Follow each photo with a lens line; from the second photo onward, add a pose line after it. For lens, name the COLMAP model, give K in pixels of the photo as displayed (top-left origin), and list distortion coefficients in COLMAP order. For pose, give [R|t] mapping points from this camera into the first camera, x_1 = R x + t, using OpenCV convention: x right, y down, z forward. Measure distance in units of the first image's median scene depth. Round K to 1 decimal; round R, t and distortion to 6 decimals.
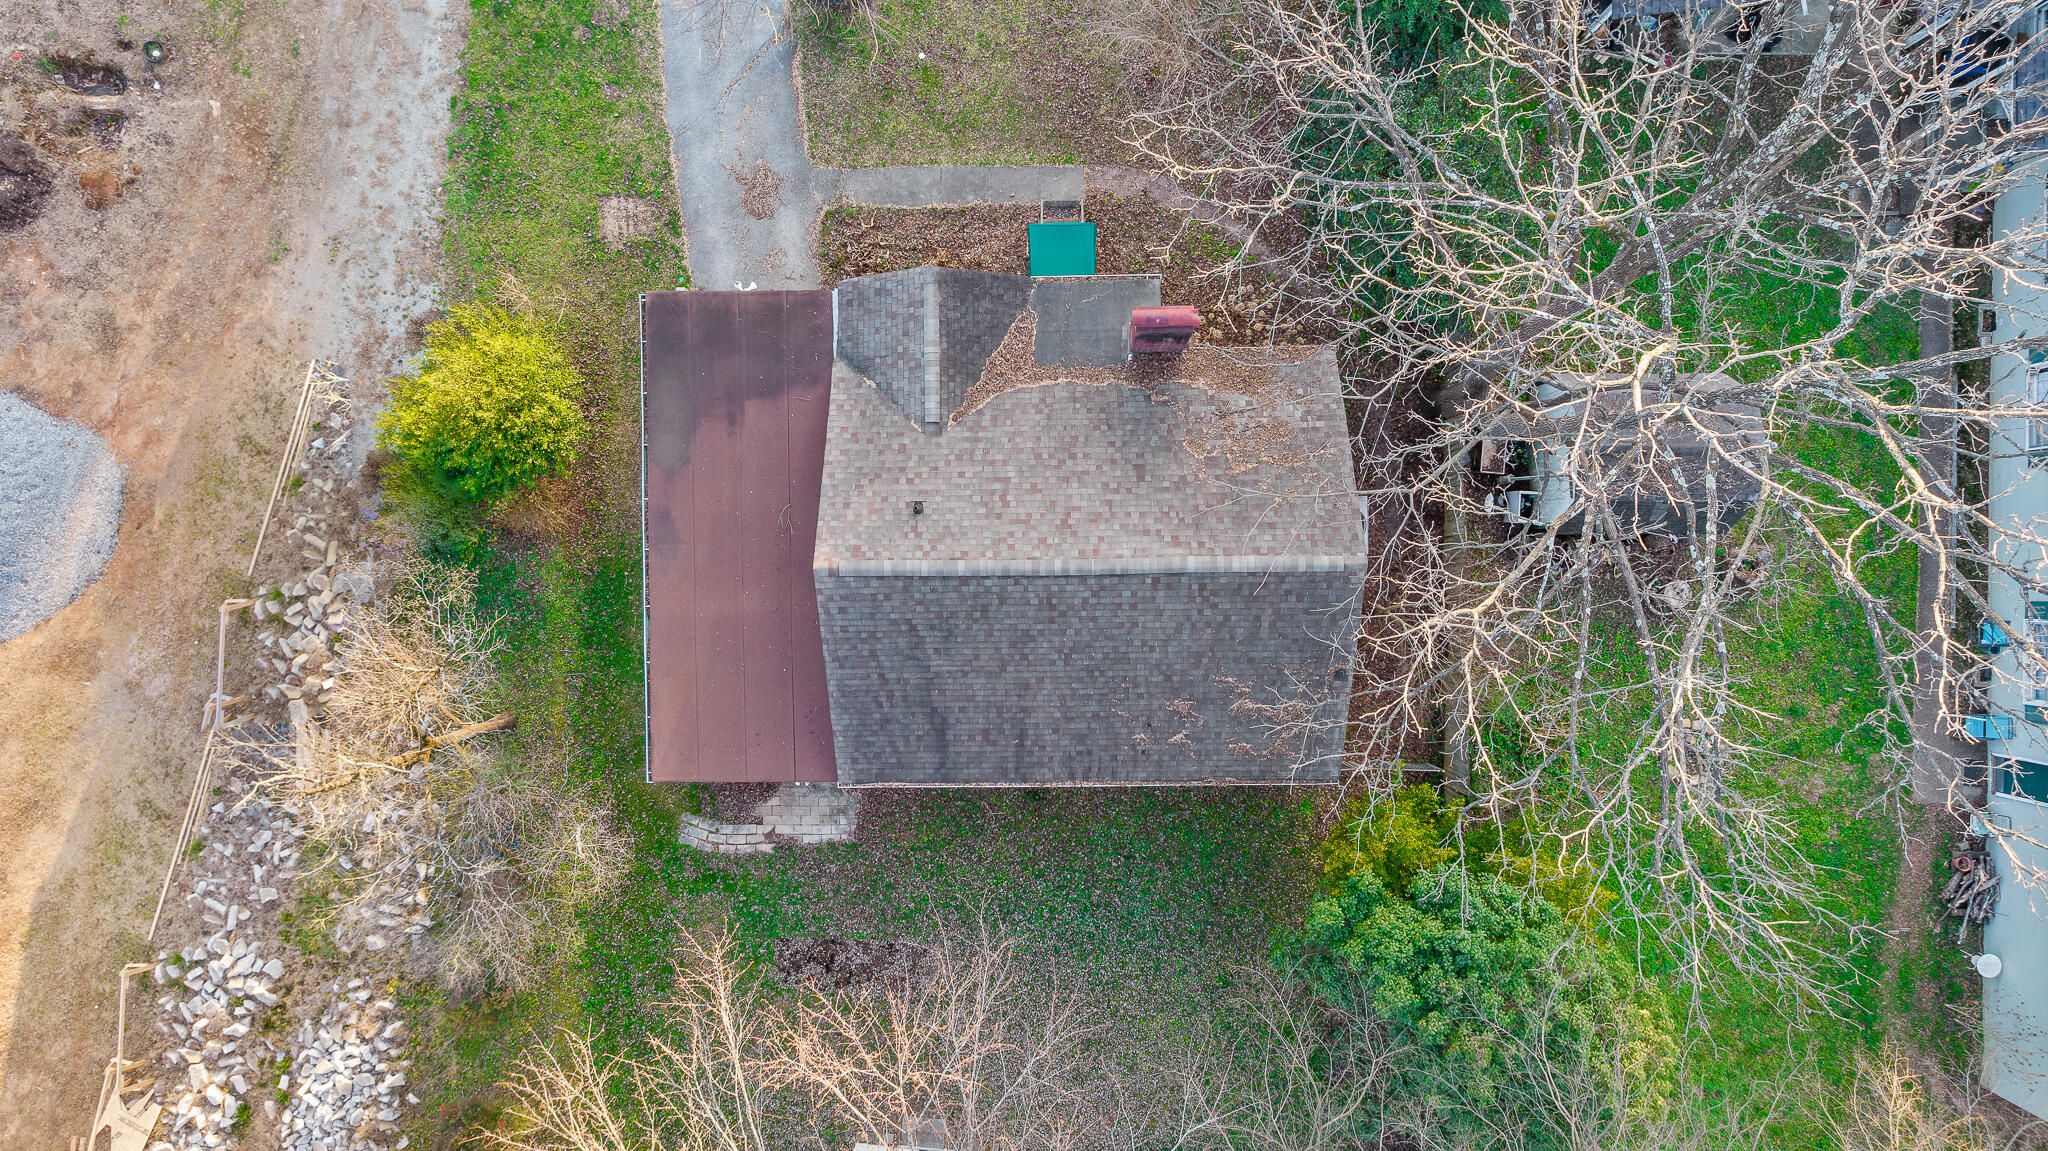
lens RADIAL K [[1343.9, 0, 1024.0], [0, 1343.9, 575.5], [0, 0, 1]] dist [-0.082015, 0.075597]
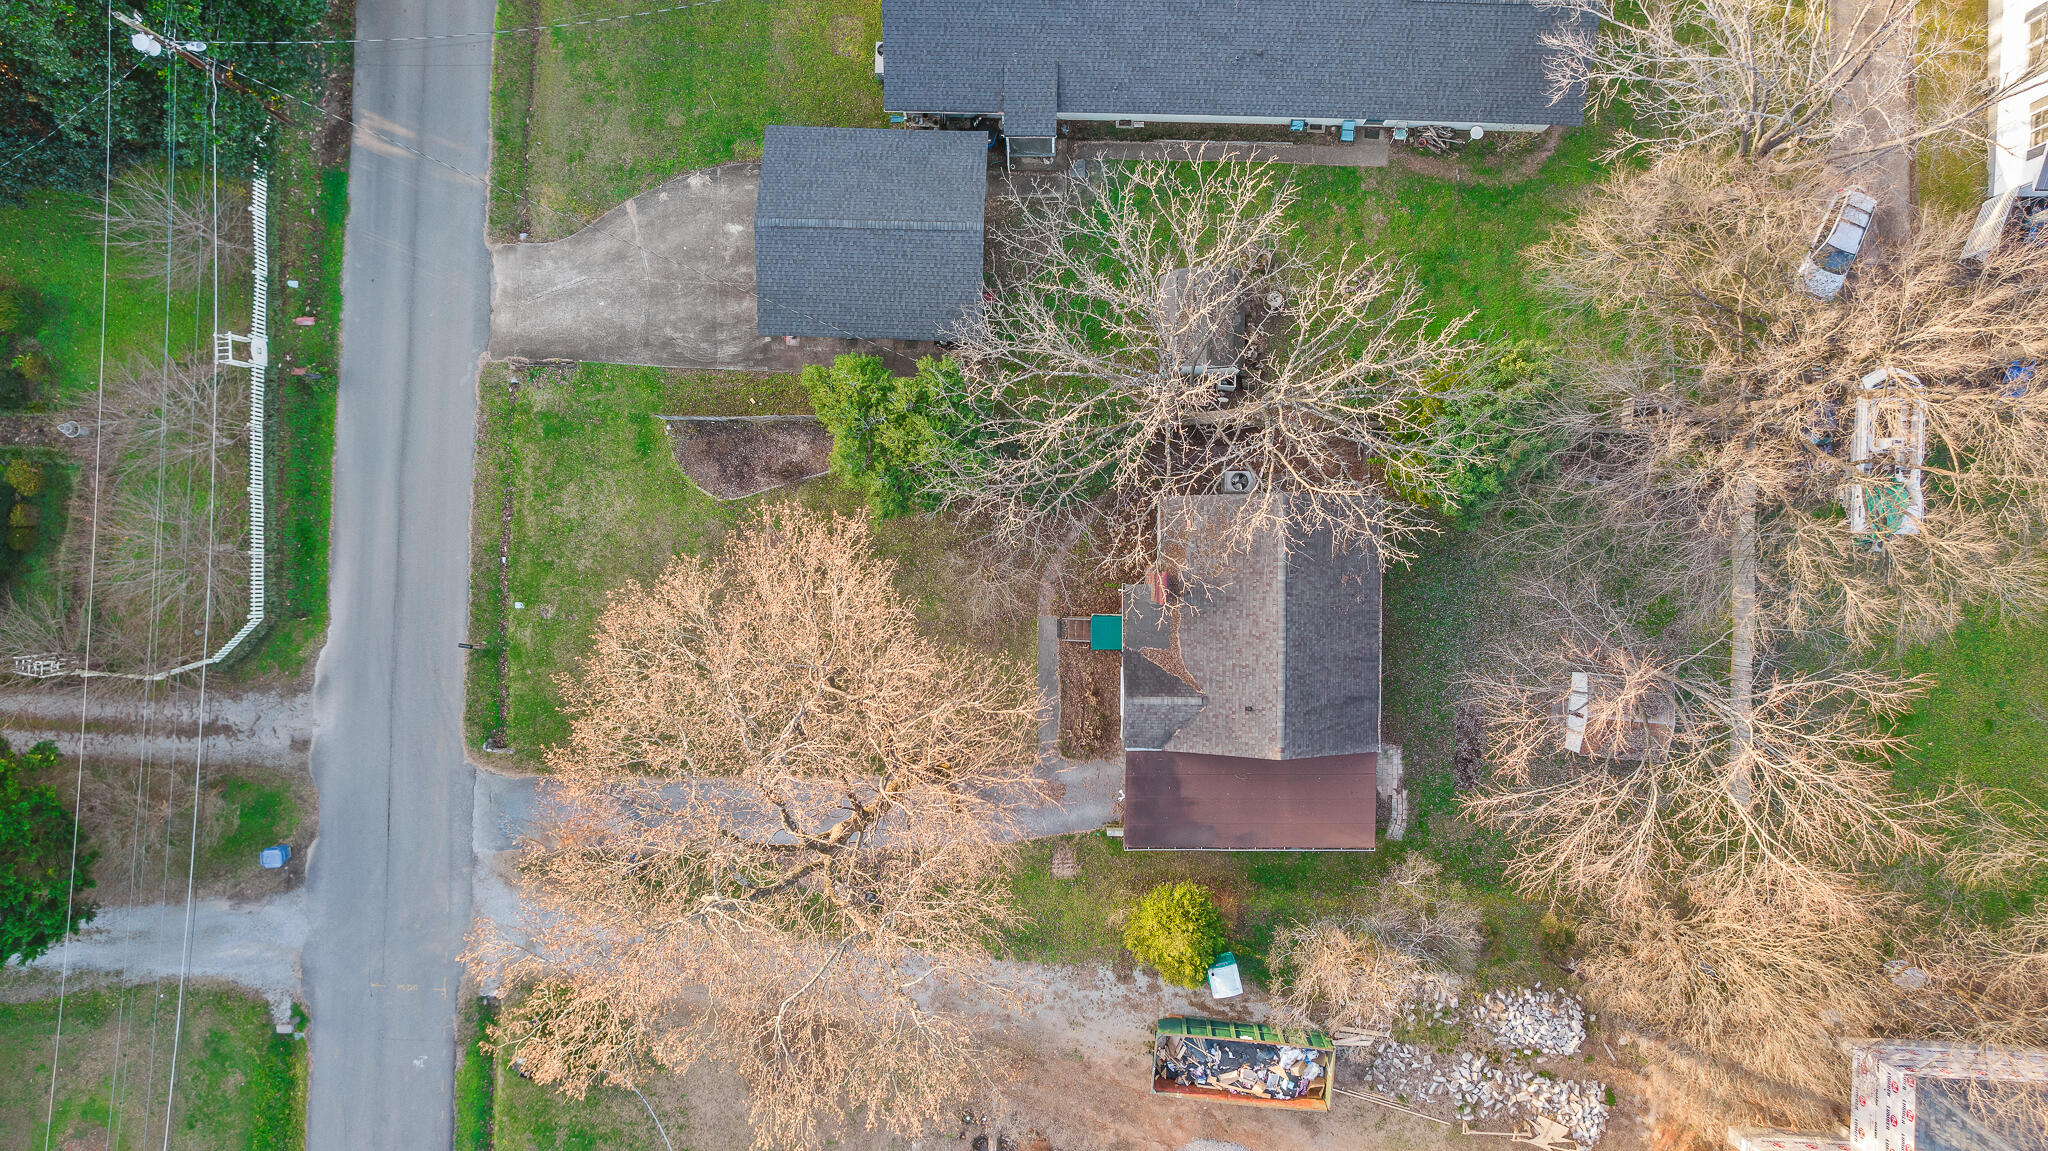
lens RADIAL K [[1341.4, 0, 1024.0], [0, 1341.4, 575.5], [0, 0, 1]] dist [-0.060400, -0.000671]
pose [[0.017511, -0.999728, 0.015427, 0.075237], [0.999714, 0.017255, -0.016581, -0.313980], [0.016311, 0.015713, 0.999744, -0.905478]]
